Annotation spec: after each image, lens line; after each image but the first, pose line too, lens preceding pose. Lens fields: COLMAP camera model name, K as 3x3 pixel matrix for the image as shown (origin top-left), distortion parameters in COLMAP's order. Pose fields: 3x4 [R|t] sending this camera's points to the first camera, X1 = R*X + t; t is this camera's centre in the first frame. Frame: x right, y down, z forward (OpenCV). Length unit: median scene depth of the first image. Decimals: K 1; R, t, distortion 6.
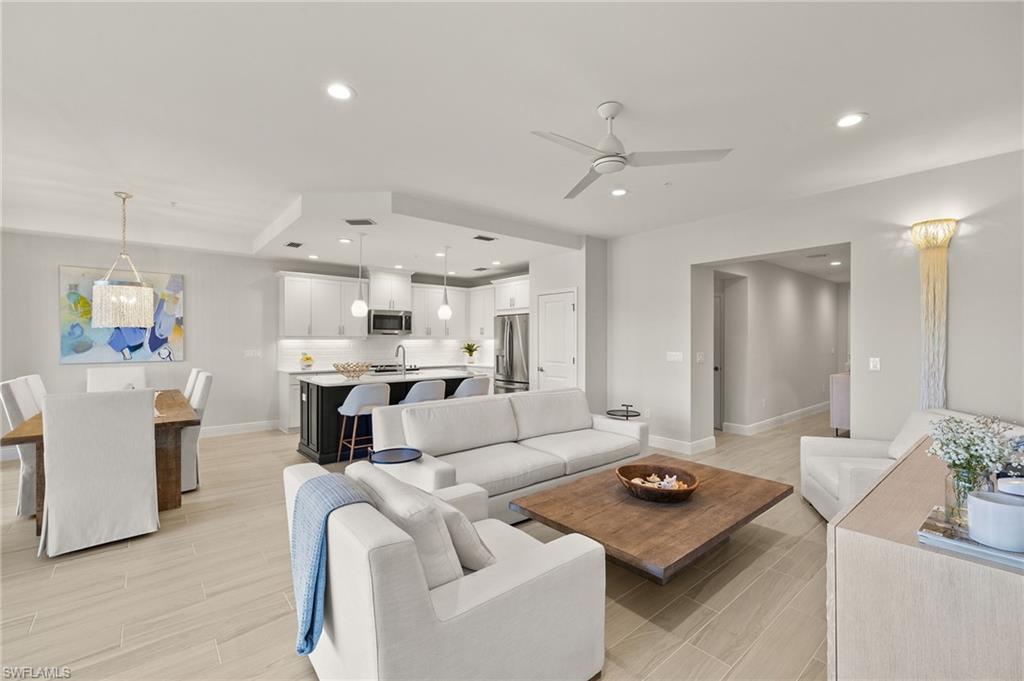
lens RADIAL K [[431.7, 0, 511.3], [0, 431.7, 336.2], [0, 0, 1]] dist [-0.000400, -0.000301]
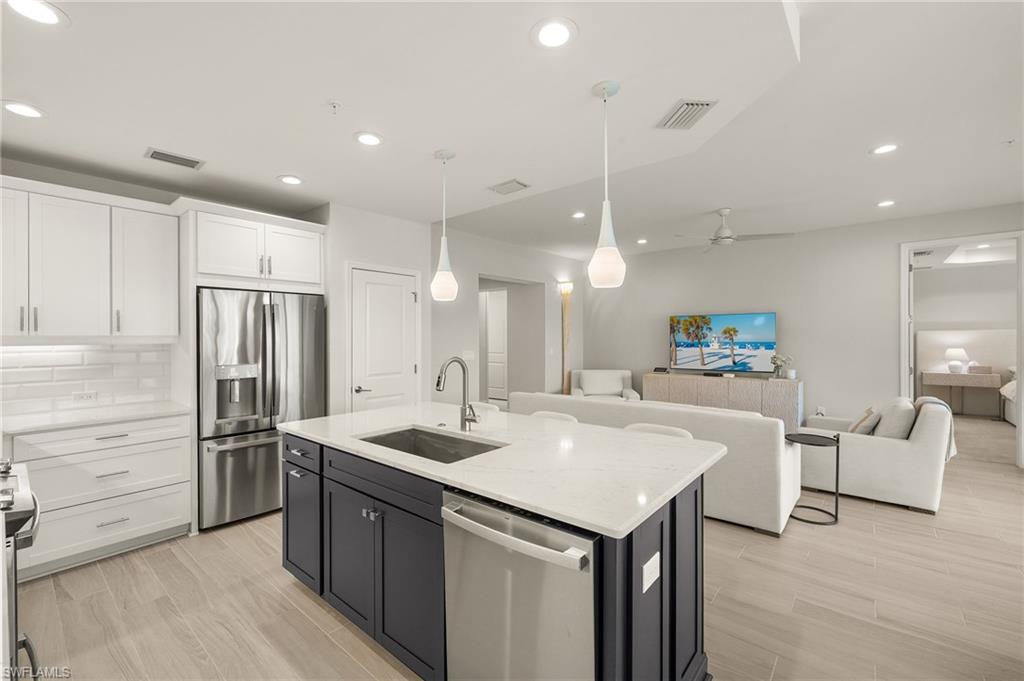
lens RADIAL K [[431.7, 0, 511.3], [0, 431.7, 336.2], [0, 0, 1]] dist [-0.000400, -0.000301]
pose [[-0.169769, -0.000115, 0.985484, -0.644344], [-0.003443, 0.999994, -0.000476, 0.000111], [-0.985478, -0.003474, -0.169768, 1.003772]]
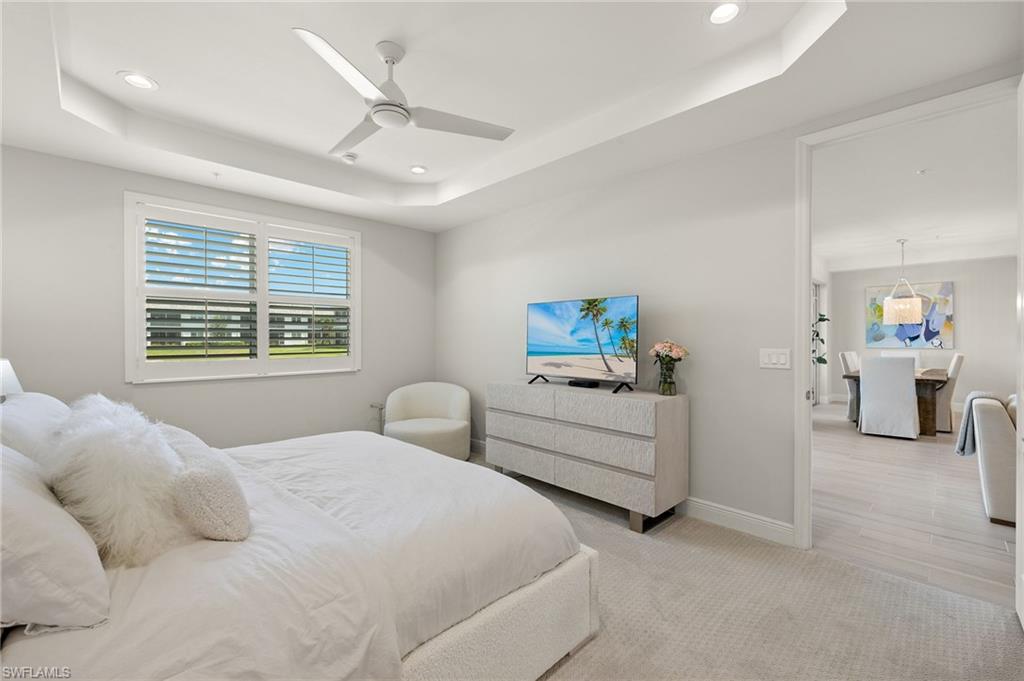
lens RADIAL K [[425.9, 0, 512.0], [0, 425.9, 340.5], [0, 0, 1]] dist [0.000471, 0.000047]
pose [[0.072835, 0.006549, -0.997323, 0.413151], [0.007992, 0.999943, 0.007150, 0.013086], [0.997312, -0.008491, 0.072778, -0.403303]]
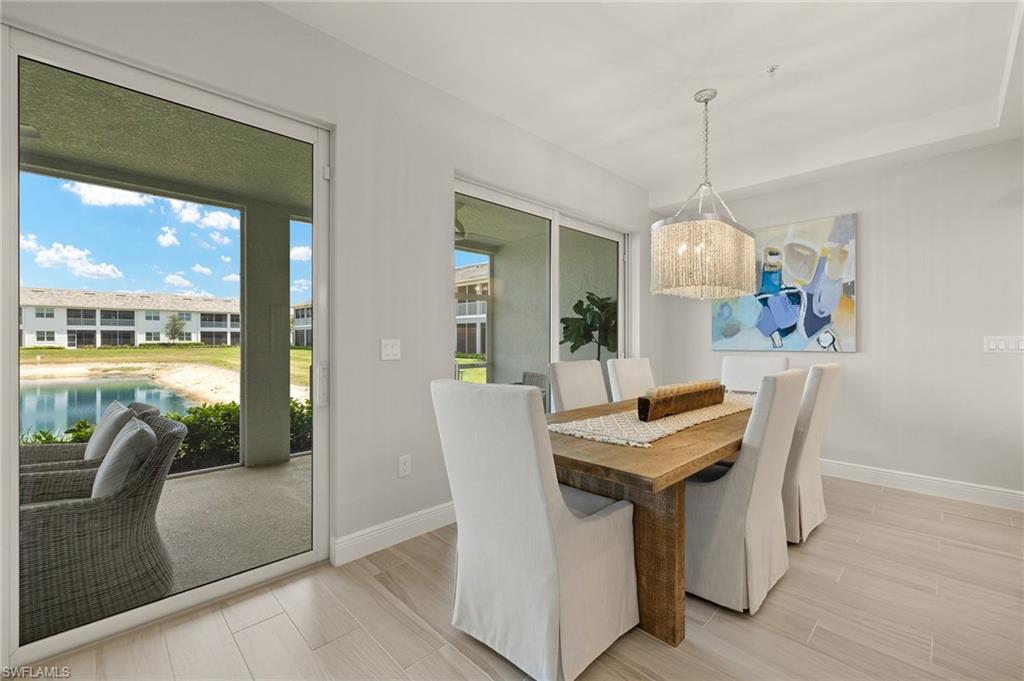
lens RADIAL K [[431.0, 0, 512.0], [0, 431.0, 340.5], [0, 0, 1]] dist [0.000736, -0.000202]
pose [[0.068885, 0.004539, -0.997614, -0.185644], [0.009944, 0.999937, 0.005237, 0.032796], [0.997575, -0.010281, 0.068836, 0.482079]]
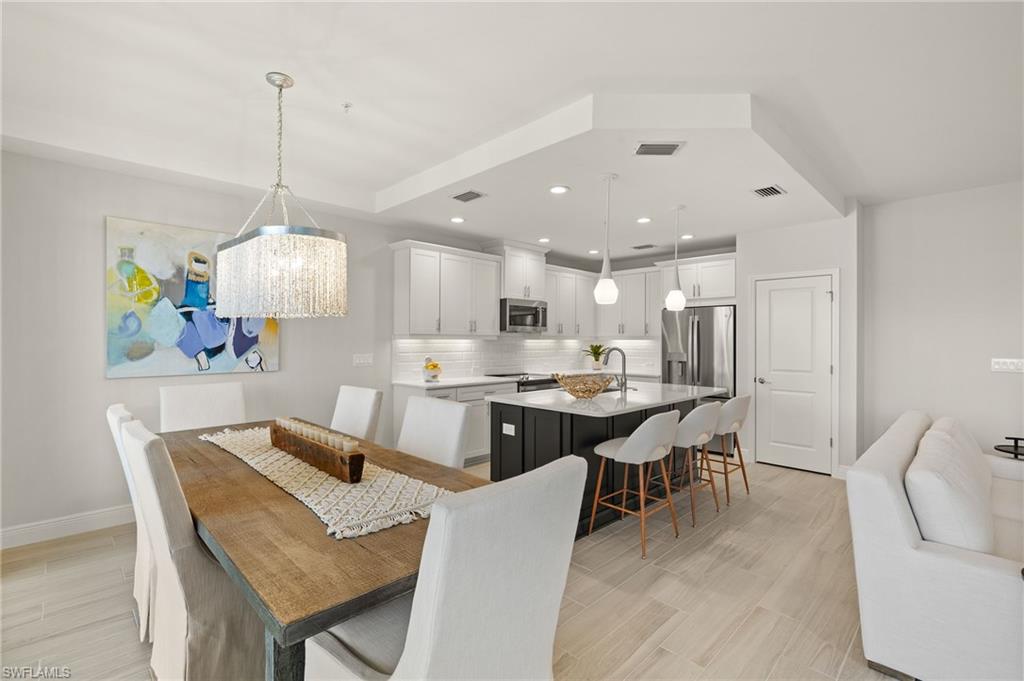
lens RADIAL K [[458.2, 0, 509.6], [0, 458.2, 335.1], [0, 0, 1]] dist [-0.004101, -0.000223]
pose [[0.996933, 0.004122, 0.078152, -0.475722], [-0.004098, 0.999991, -0.000460, 0.001228], [-0.078153, 0.000138, 0.996941, 0.285043]]
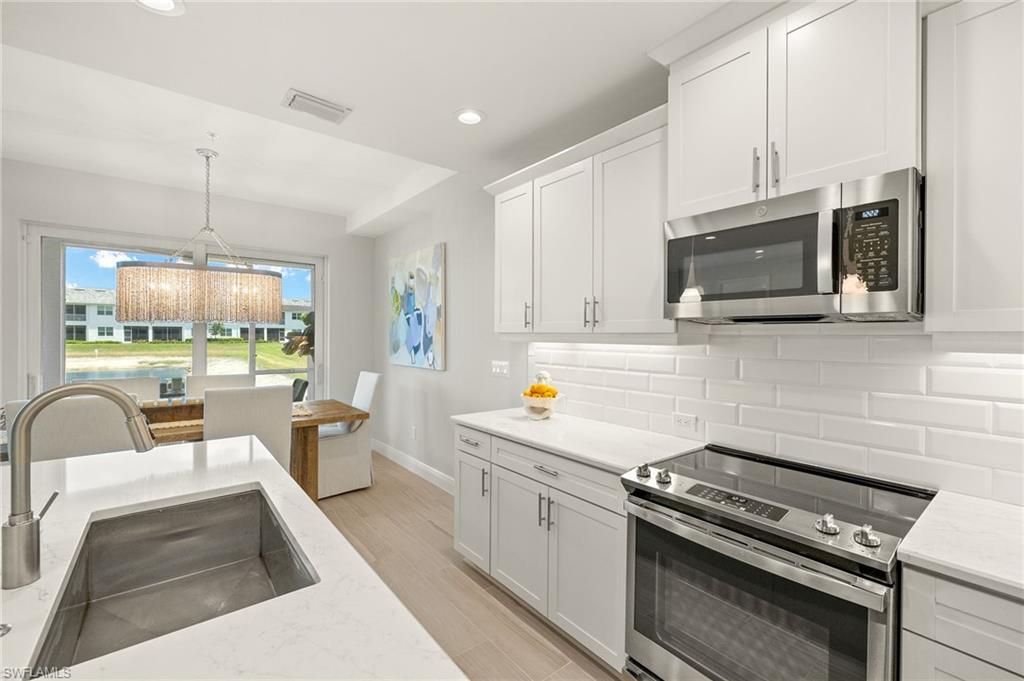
lens RADIAL K [[431.7, 0, 511.3], [0, 431.7, 336.2], [0, 0, 1]] dist [-0.000400, -0.000301]
pose [[-0.025188, 0.002819, -0.999679, -0.098789], [0.004071, 0.999988, 0.002717, 0.002172], [0.999674, -0.004002, -0.025200, 1.153121]]
